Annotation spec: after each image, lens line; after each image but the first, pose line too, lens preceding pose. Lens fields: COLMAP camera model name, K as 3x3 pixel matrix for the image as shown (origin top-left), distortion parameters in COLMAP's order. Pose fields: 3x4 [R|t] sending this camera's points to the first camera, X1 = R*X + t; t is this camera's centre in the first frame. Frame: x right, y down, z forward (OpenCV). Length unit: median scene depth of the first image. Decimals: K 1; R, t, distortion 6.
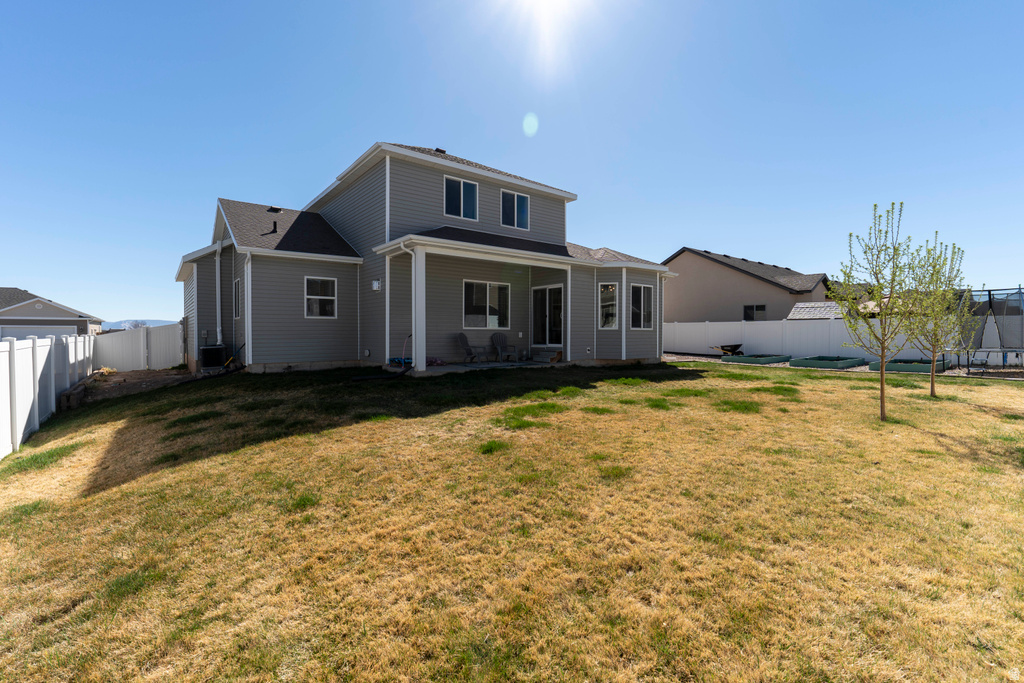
lens RADIAL K [[470.1, 0, 512.0], [0, 470.1, 341.5], [0, 0, 1]] dist [0.002218, 0.000433]
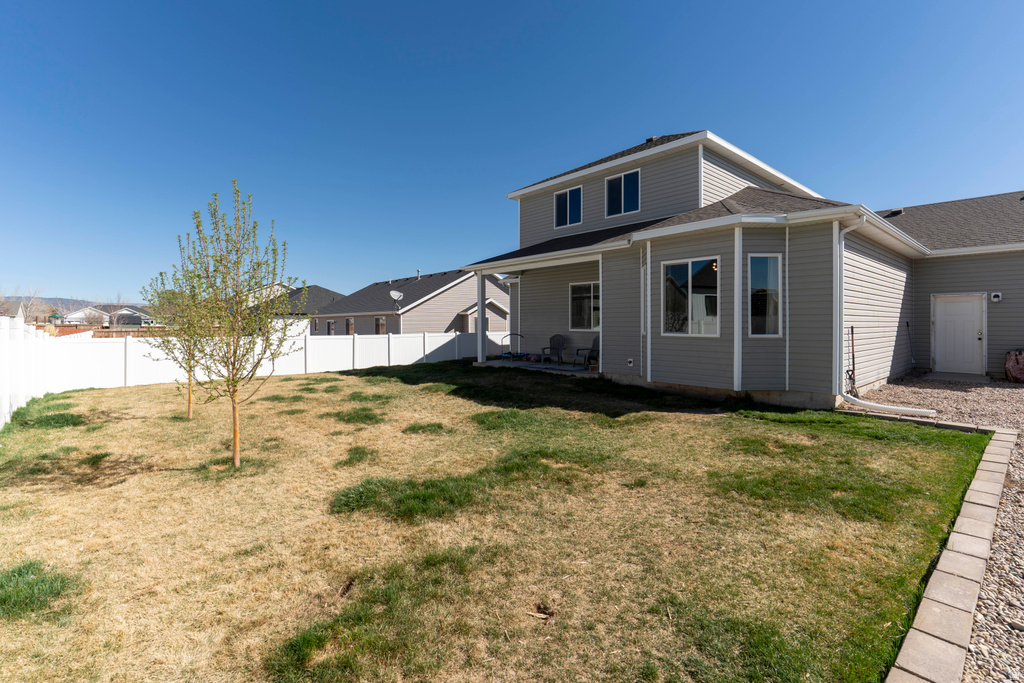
lens RADIAL K [[465.4, 0, 512.7], [0, 465.4, 315.7], [0, 0, 1]] dist [-0.000268, -0.000031]
pose [[0.044527, -0.016376, -0.998874, 0.850644], [-0.012853, 0.999773, -0.016964, -0.039151], [0.998925, 0.013594, 0.044307, 0.768540]]
